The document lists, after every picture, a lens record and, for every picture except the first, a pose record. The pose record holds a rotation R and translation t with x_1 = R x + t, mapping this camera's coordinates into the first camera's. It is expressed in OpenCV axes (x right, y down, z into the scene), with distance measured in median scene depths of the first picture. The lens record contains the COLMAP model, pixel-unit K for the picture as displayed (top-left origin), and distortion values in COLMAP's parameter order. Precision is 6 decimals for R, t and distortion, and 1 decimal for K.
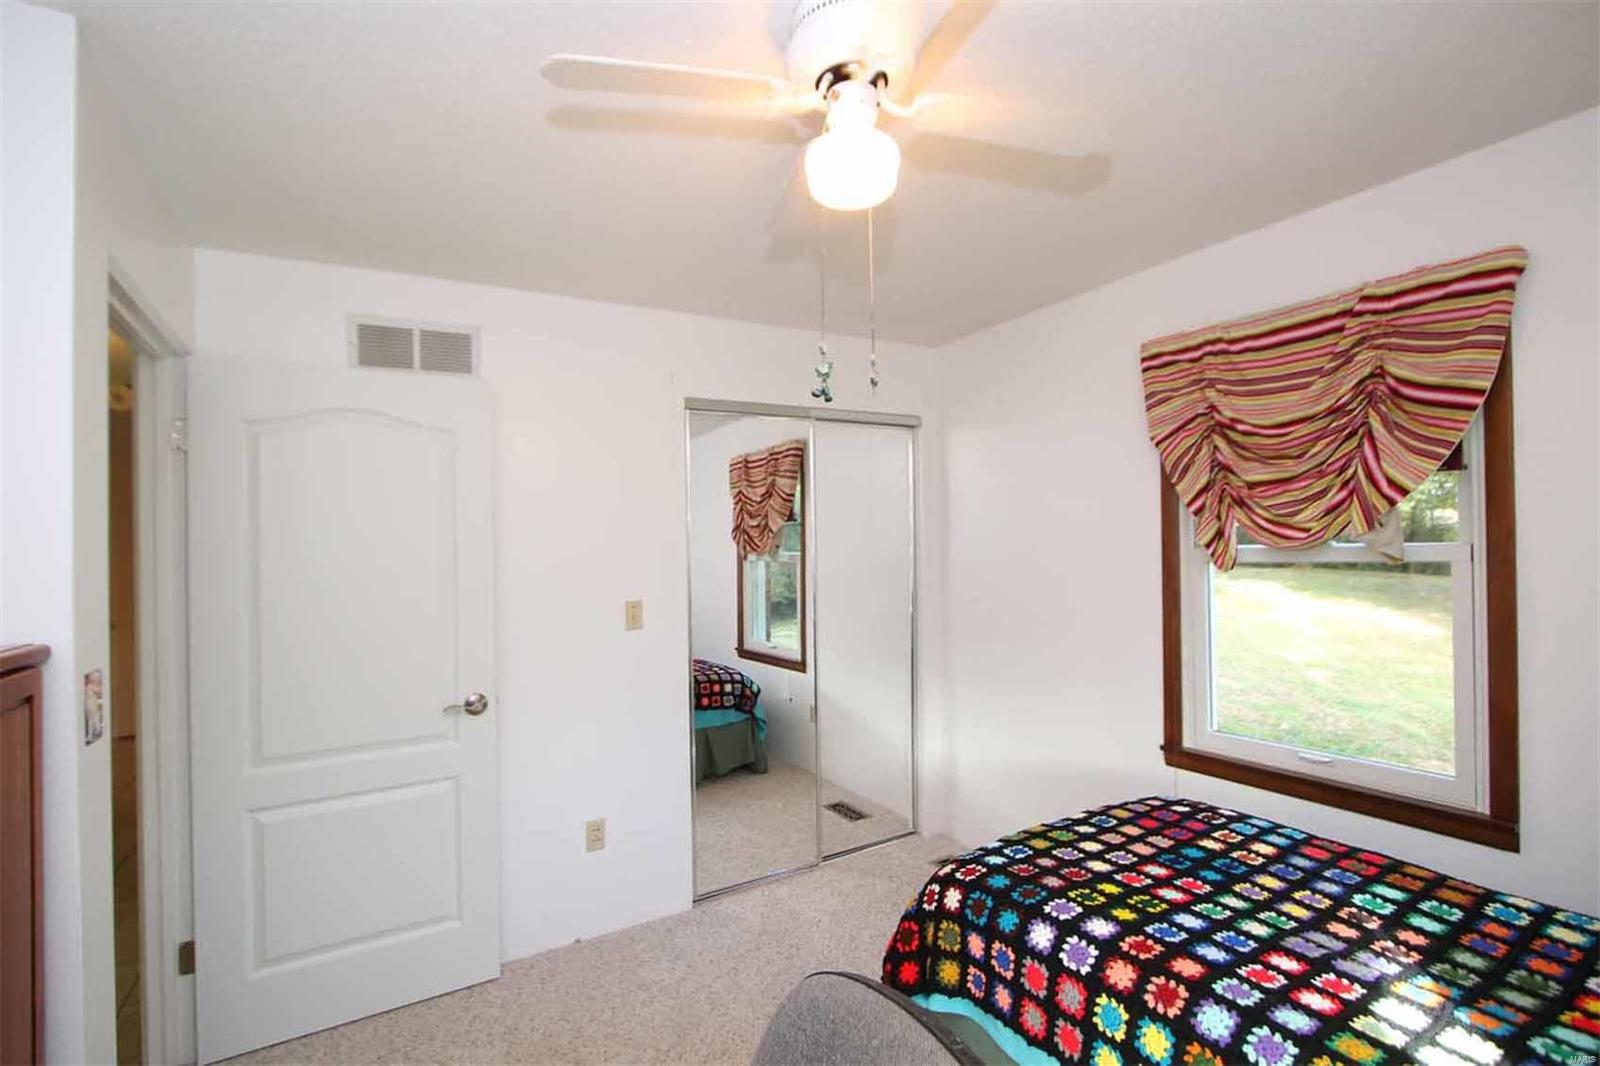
lens RADIAL K [[731.8, 0, 798.1], [0, 731.8, 542.1], [0, 0, 1]] dist [-0.012527, 0.000622]
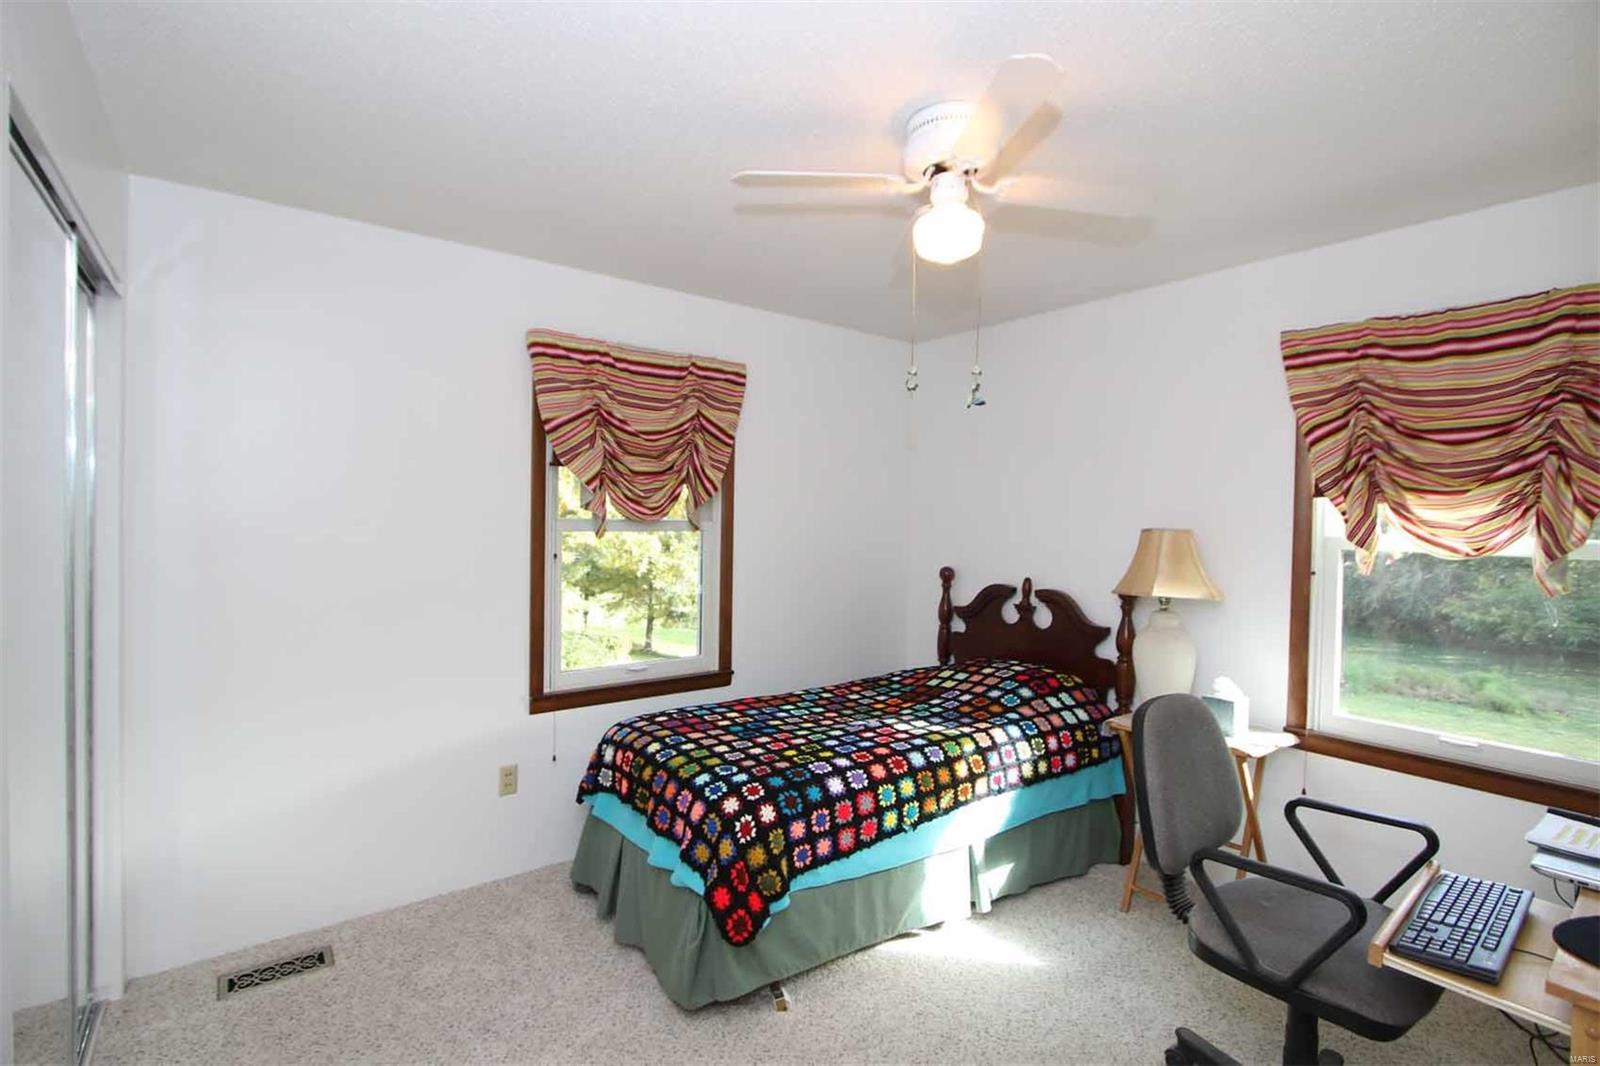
lens RADIAL K [[731.8, 0, 798.9], [0, 731.8, 532.2], [0, 0, 1]] dist [-0.012527, 0.000622]
pose [[-0.104547, 0.003270, 0.994515, -0.937377], [-0.018178, 0.999821, -0.005198, 0.040164], [-0.994354, -0.018621, -0.104468, 1.048224]]
